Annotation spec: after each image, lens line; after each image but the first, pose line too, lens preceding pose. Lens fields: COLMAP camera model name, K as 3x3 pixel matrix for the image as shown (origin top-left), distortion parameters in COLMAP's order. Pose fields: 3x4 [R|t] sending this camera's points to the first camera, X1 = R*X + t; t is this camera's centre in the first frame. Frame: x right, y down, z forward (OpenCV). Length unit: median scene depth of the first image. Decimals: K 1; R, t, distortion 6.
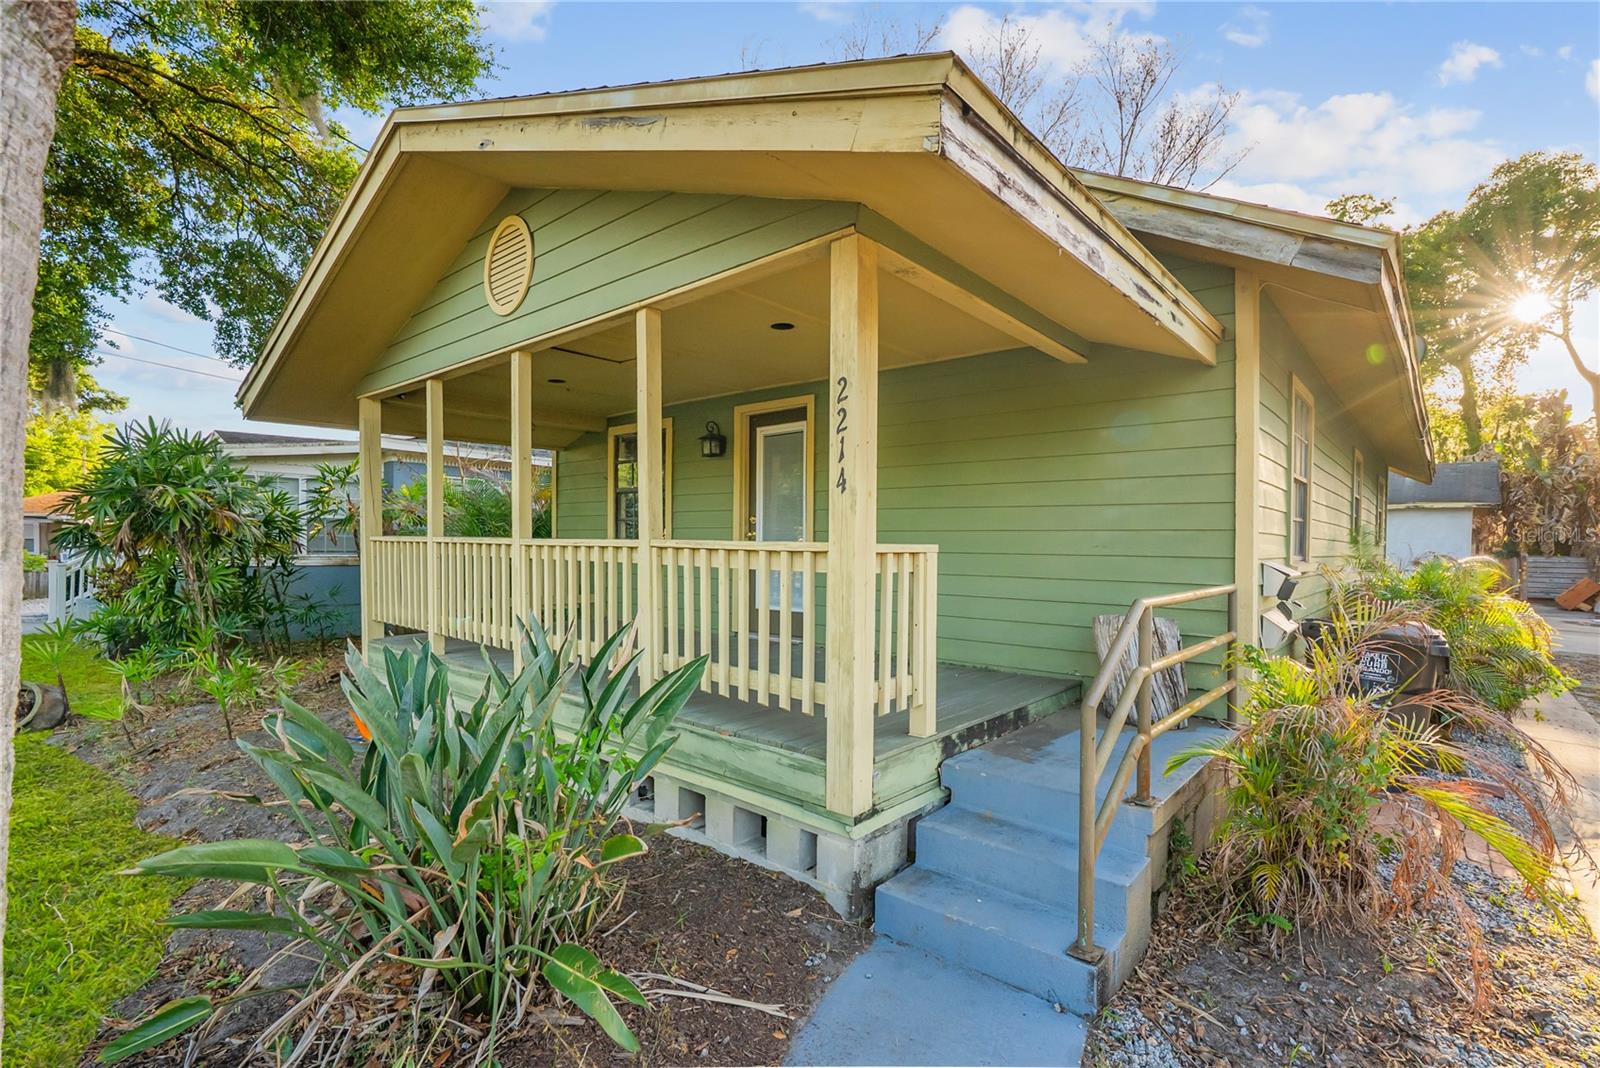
lens RADIAL K [[728.6, 0, 808.7], [0, 728.6, 538.3], [0, 0, 1]] dist [0.015178, 0.000470]
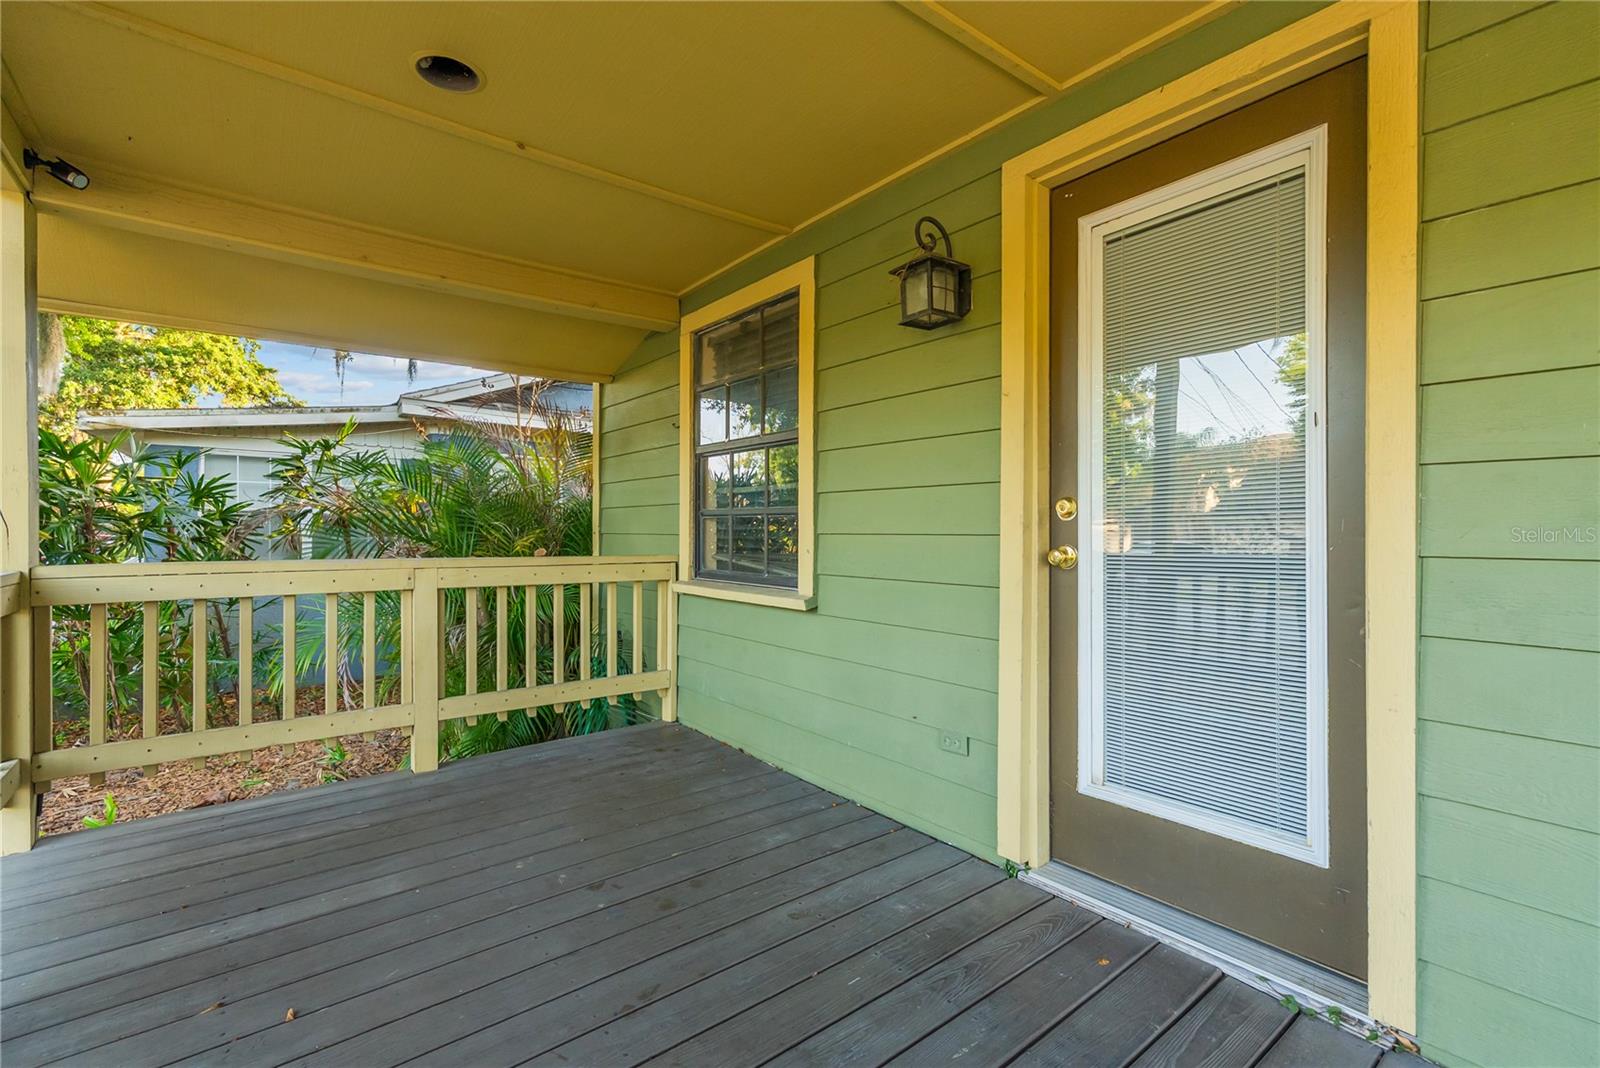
lens RADIAL K [[728.6, 0, 808.7], [0, 728.6, 538.3], [0, 0, 1]] dist [0.015178, 0.000470]
pose [[0.983369, -0.002019, -0.181607, -0.128155], [0.004249, 0.999920, 0.011891, -0.016088], [0.181569, -0.012464, 0.983299, 0.656308]]
